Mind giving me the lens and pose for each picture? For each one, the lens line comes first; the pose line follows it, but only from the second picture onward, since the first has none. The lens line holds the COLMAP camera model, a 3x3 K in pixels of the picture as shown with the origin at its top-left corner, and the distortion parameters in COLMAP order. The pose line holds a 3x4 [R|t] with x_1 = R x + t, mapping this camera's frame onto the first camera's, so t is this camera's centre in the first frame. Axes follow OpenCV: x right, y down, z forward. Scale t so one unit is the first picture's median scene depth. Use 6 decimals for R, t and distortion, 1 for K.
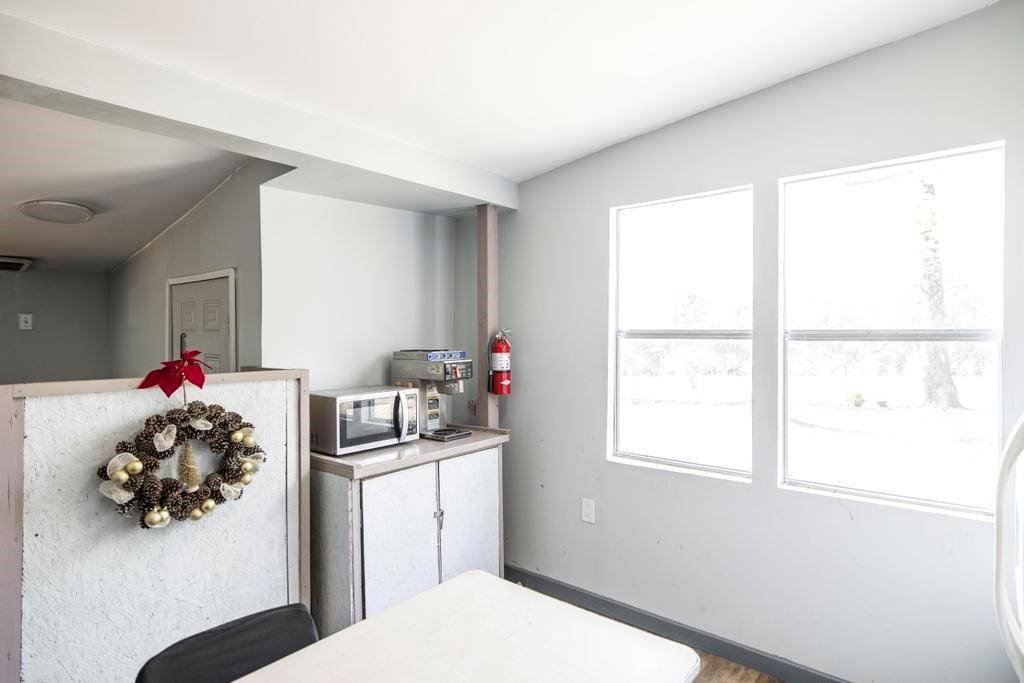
lens RADIAL K [[573.4, 0, 513.2], [0, 573.4, 339.9], [0, 0, 1]] dist [-0.005301, 0.000142]
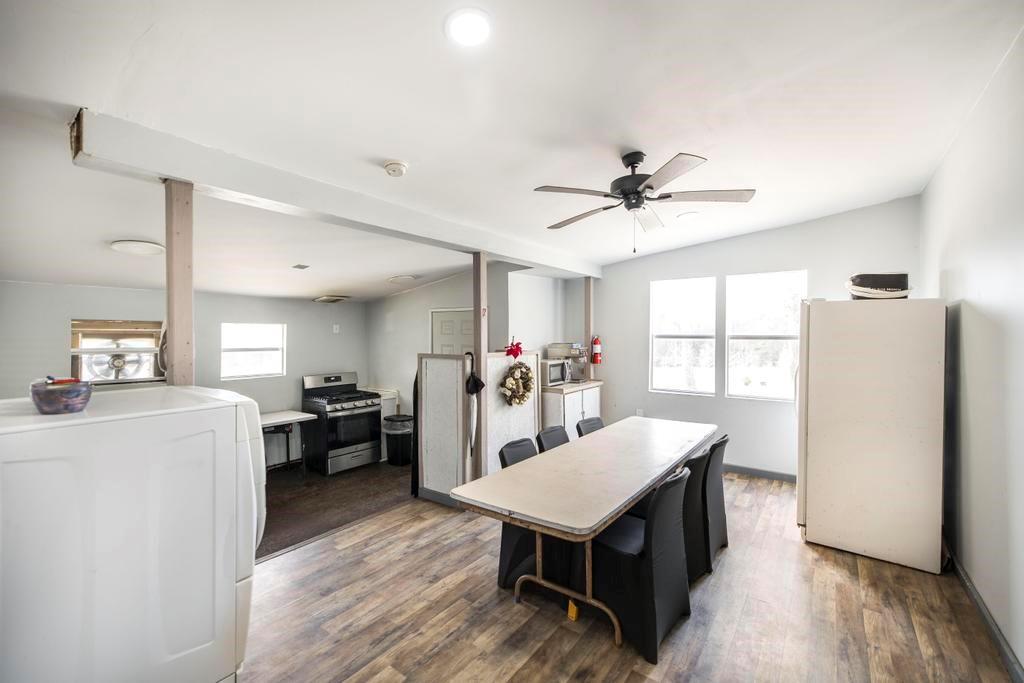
lens RADIAL K [[442.8, 0, 509.9], [0, 442.8, 339.3], [0, 0, 1]] dist [0.002727, 0.000372]
pose [[0.998443, 0.003190, 0.055683, -0.478563], [-0.003093, 0.999994, -0.001829, 0.005902], [-0.055688, 0.001654, 0.998447, -0.719381]]
